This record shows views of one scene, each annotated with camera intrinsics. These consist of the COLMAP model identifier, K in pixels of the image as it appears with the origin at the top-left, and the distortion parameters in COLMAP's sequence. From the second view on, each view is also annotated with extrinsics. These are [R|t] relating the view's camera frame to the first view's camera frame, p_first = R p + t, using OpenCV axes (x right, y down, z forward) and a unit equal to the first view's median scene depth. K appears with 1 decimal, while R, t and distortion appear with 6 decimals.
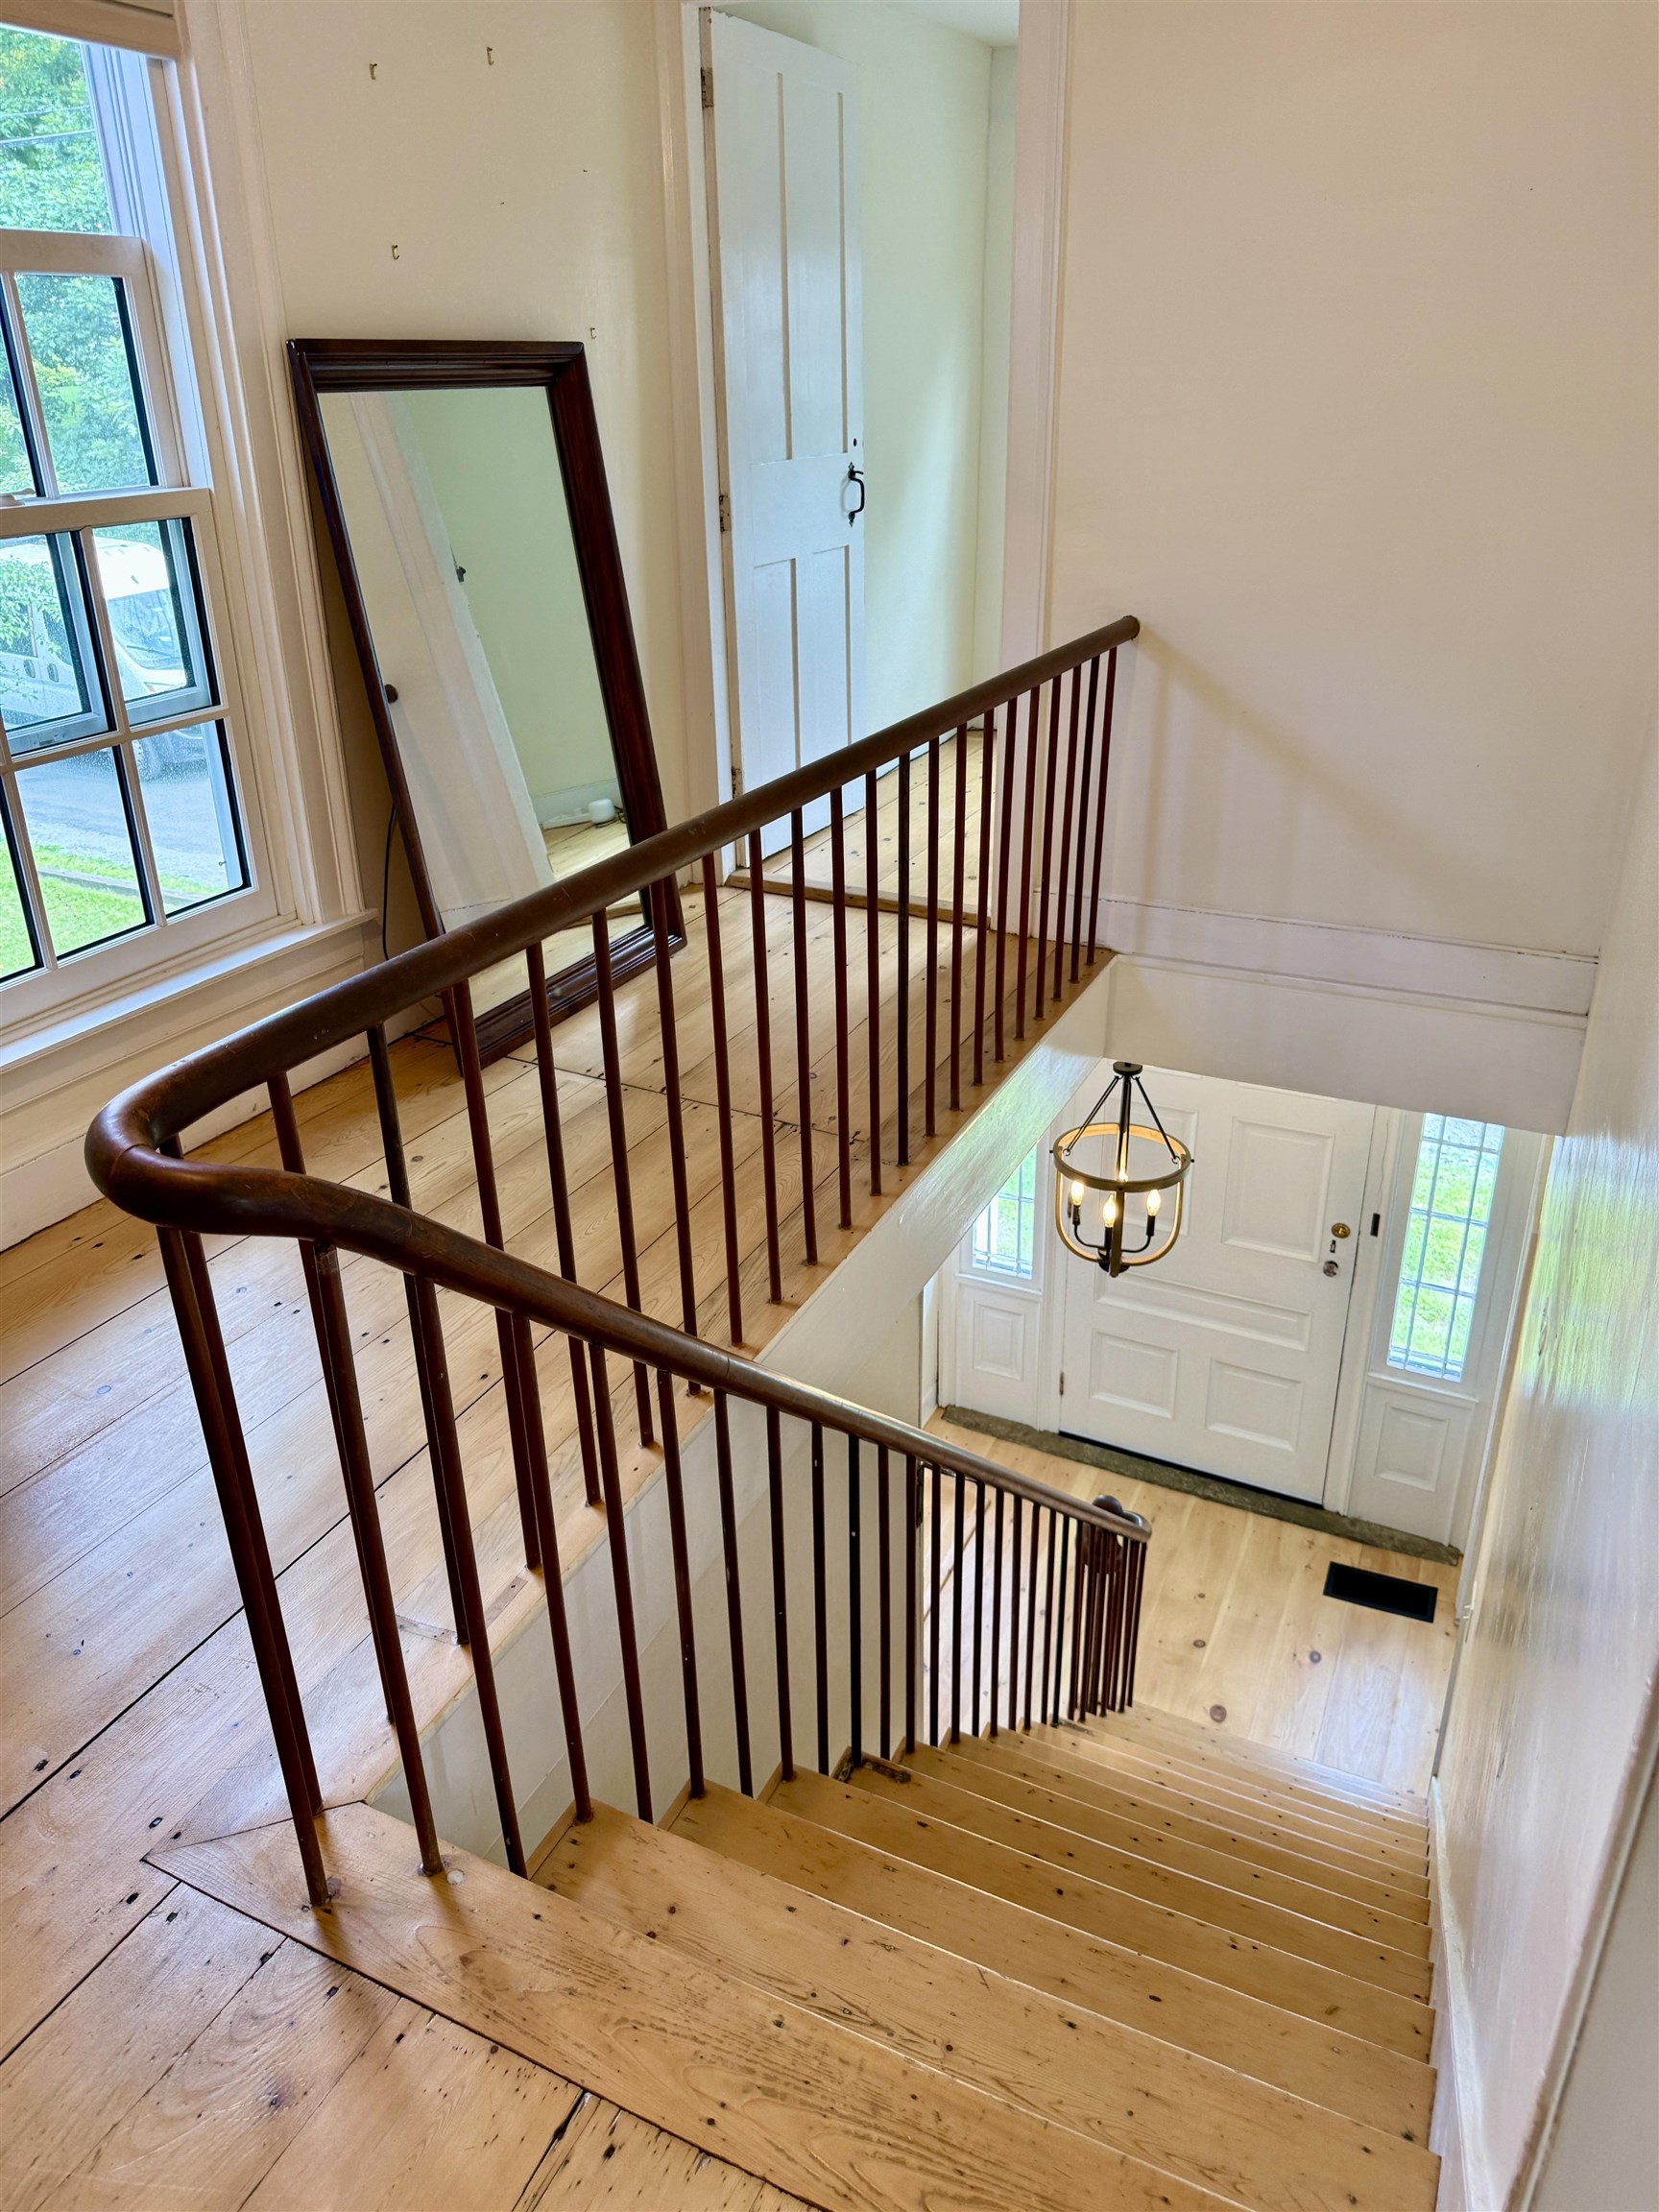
lens RADIAL K [[1585.3, 0, 829.5], [0, 1585.3, 1106.0], [0, 0, 1]] dist [0.090758, -0.171704]
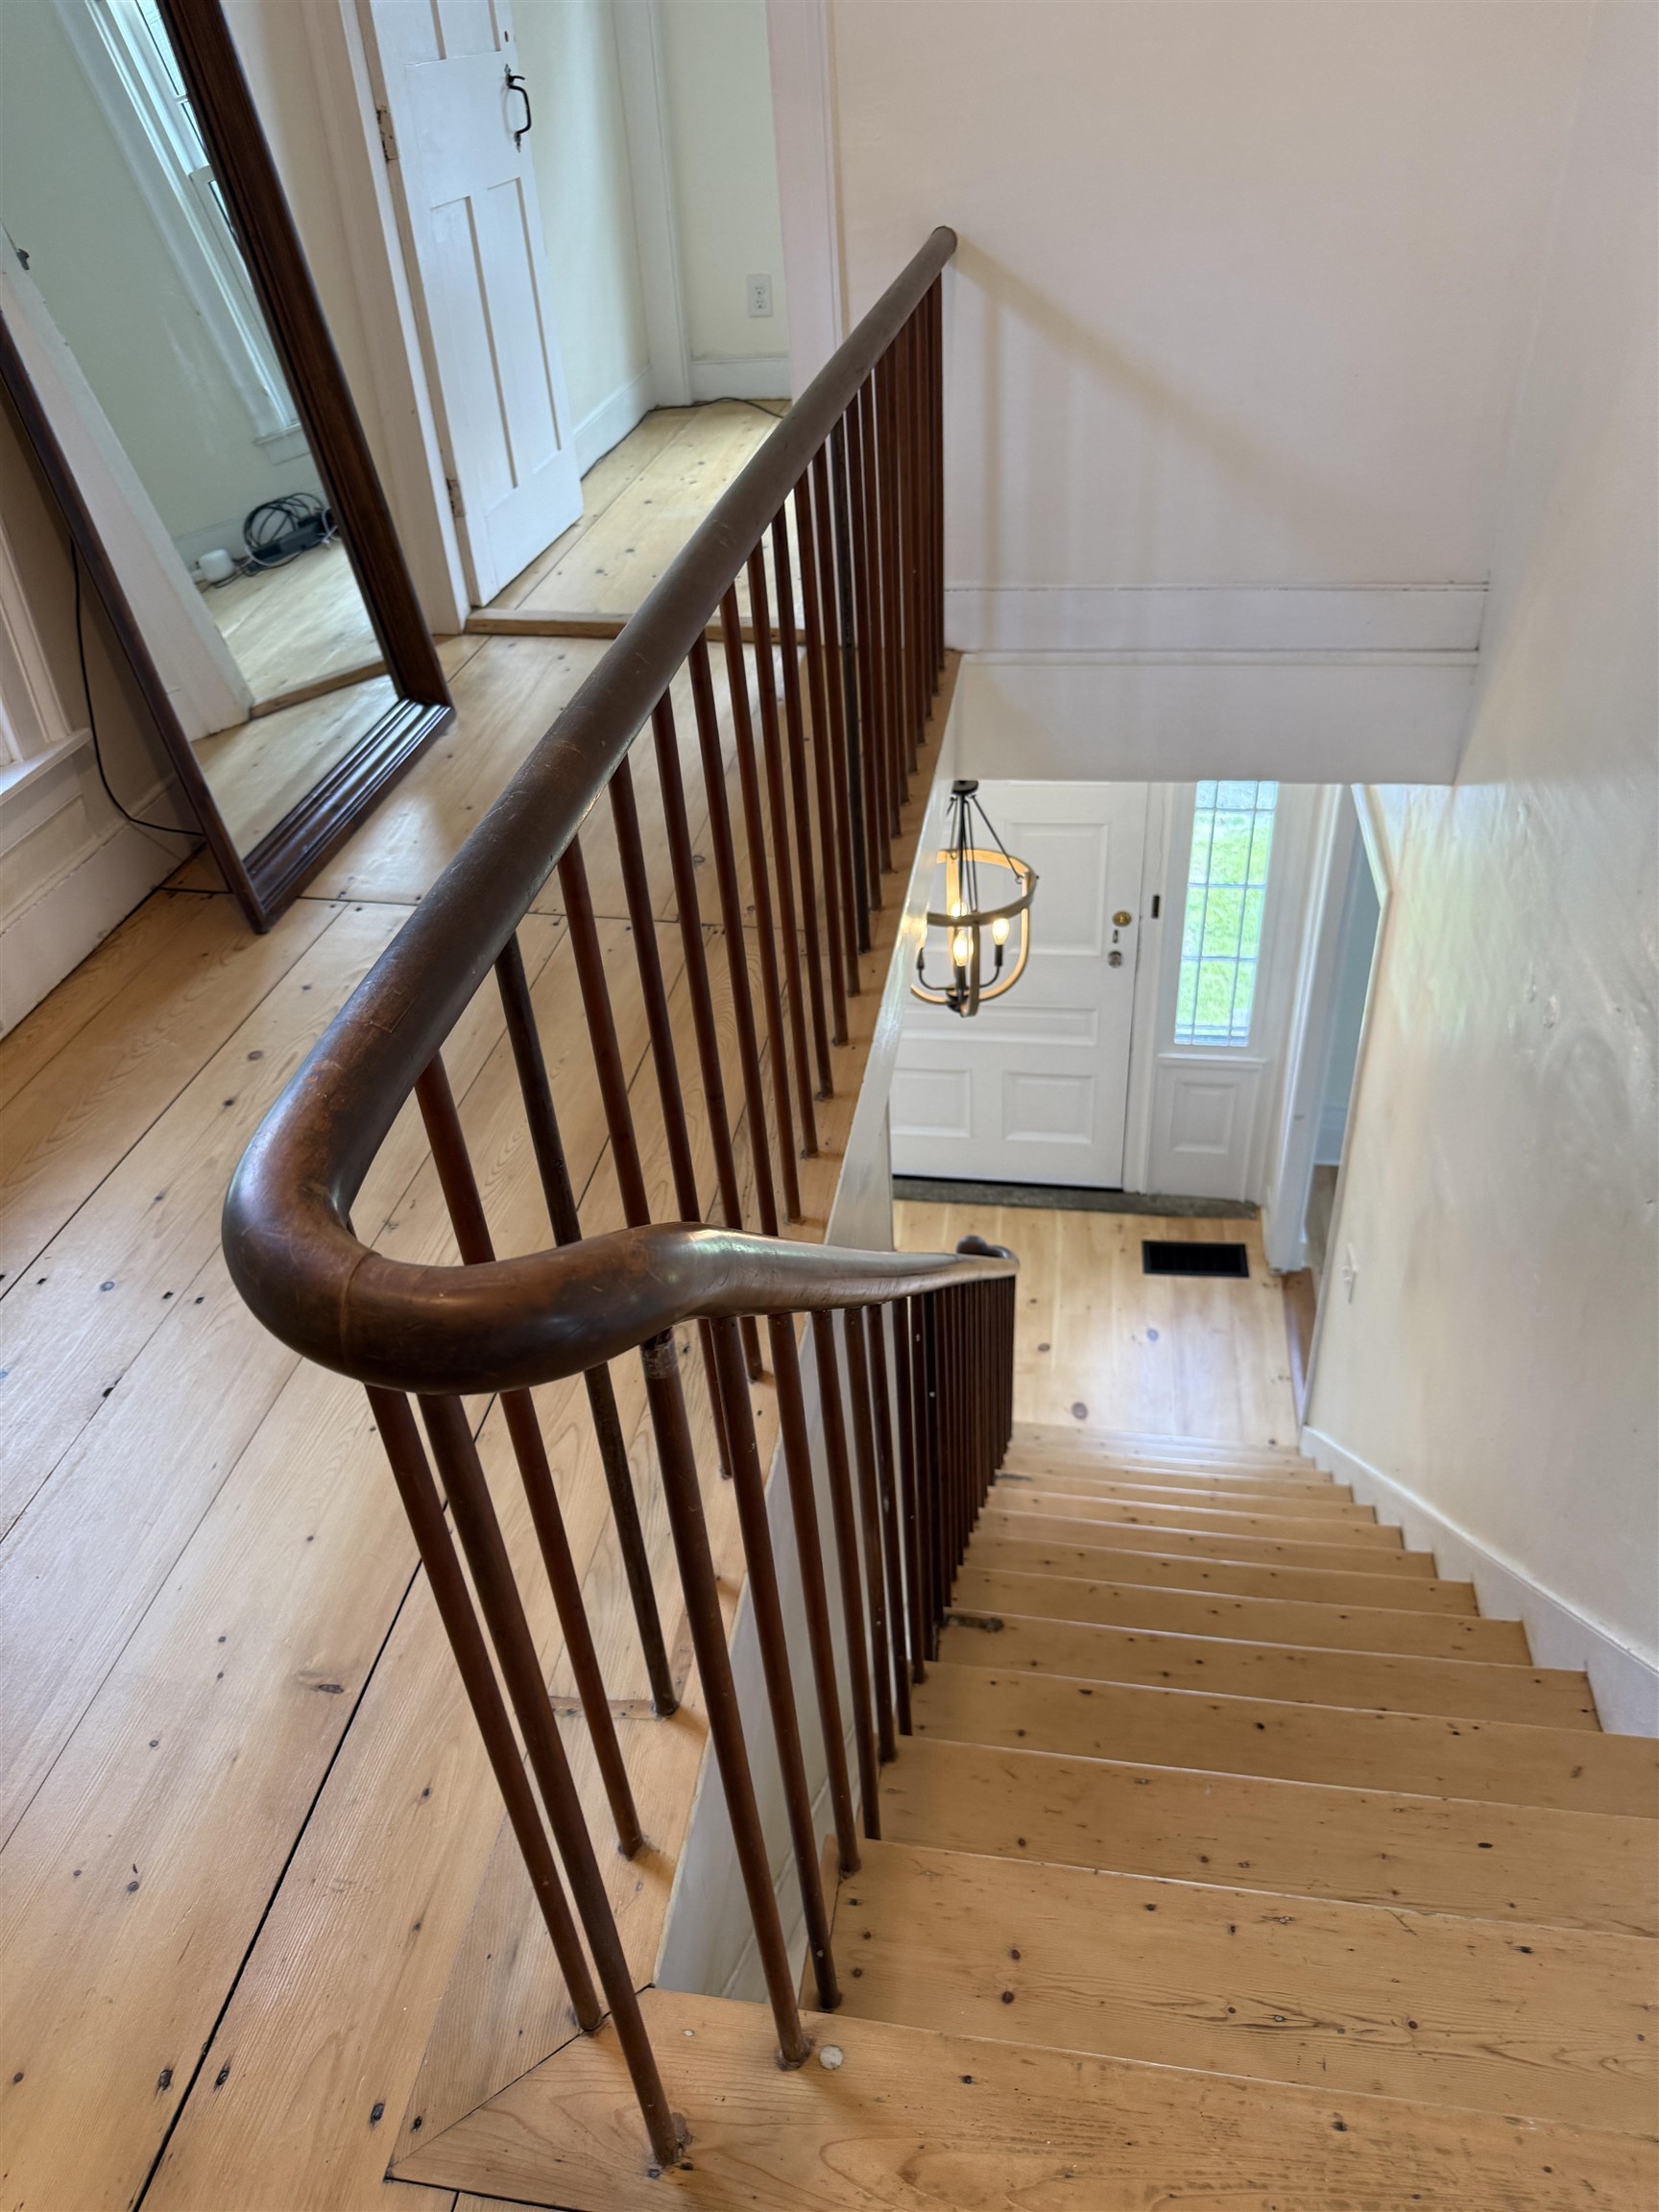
lens RADIAL K [[1576.9, 0, 831.4], [0, 1576.9, 1142.4], [0, 0, 1]] dist [0.049223, -0.094668]
pose [[0.956761, -0.204299, 0.207051, -0.080041], [0.160990, 0.964781, 0.208040, -0.019835], [-0.242261, -0.165711, 0.955955, 0.101275]]
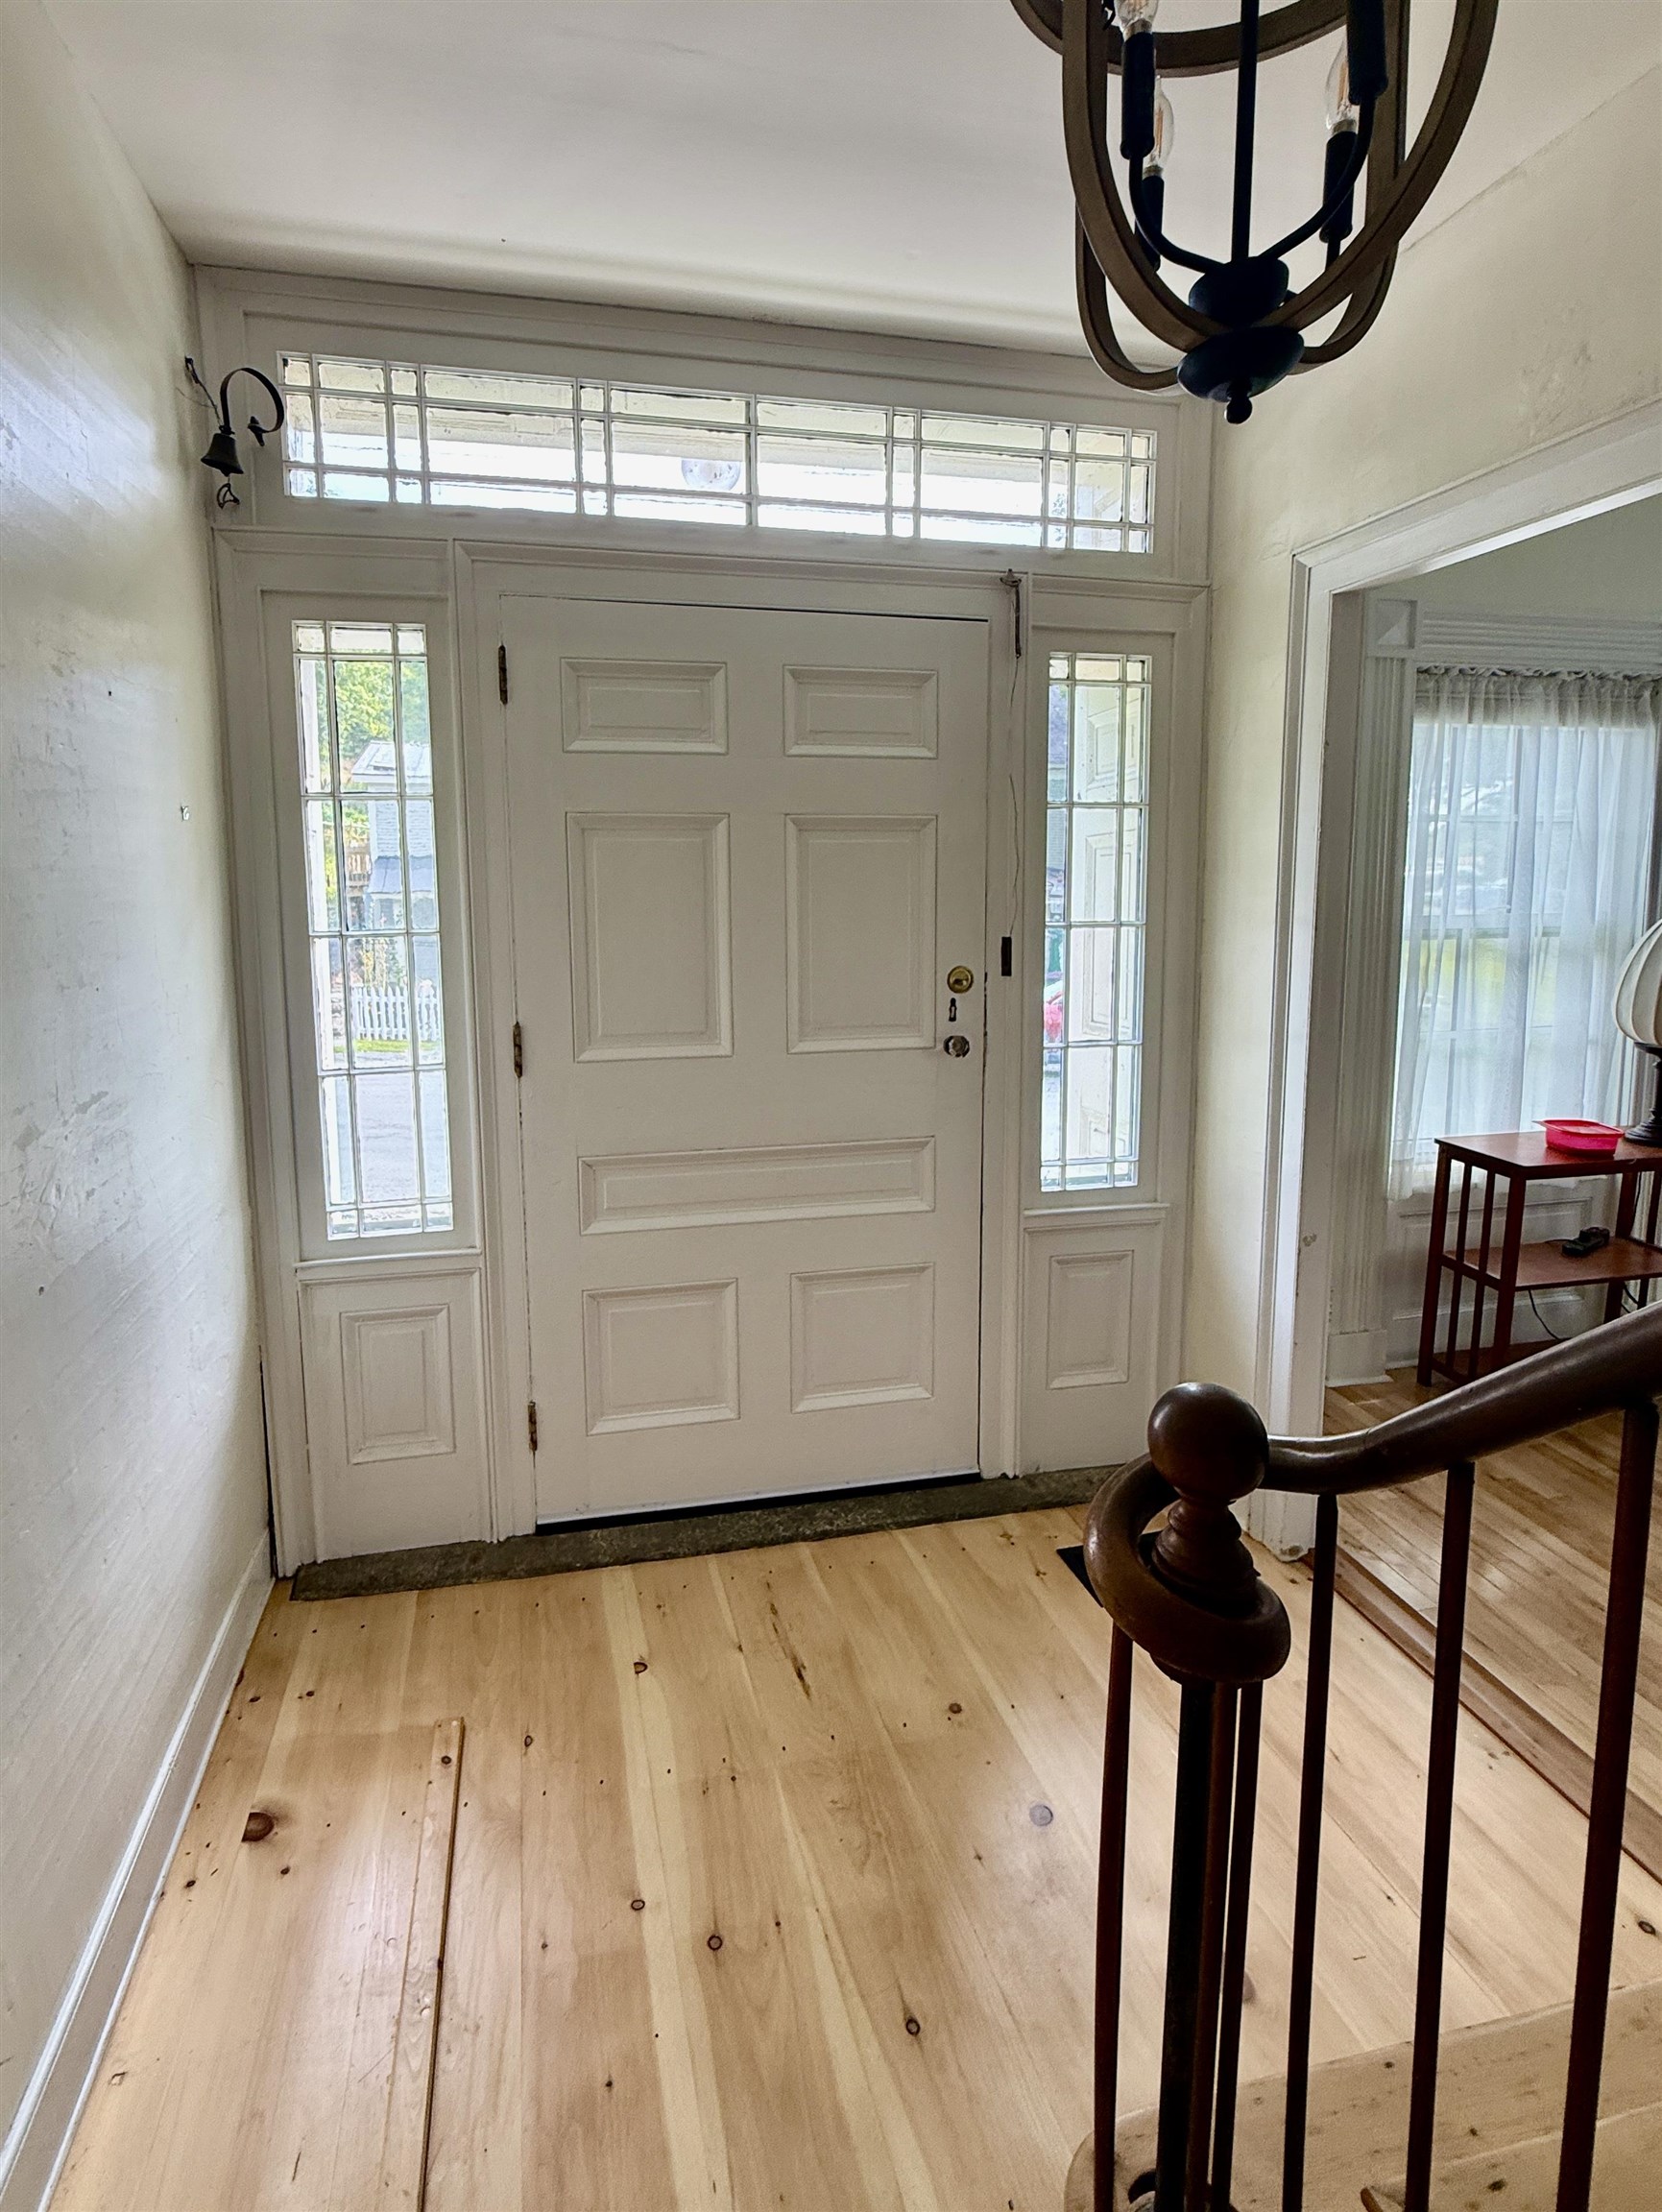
lens RADIAL K [[1112.8, 0, 779.4], [0, 1112.8, 1029.5], [0, 0, 1]] dist [0.032603, -0.000028]
pose [[0.784636, -0.078755, 0.614934, -0.011368], [0.266169, 0.938622, -0.219413, 0.181270], [-0.559911, 0.335836, 0.757439, 0.734764]]
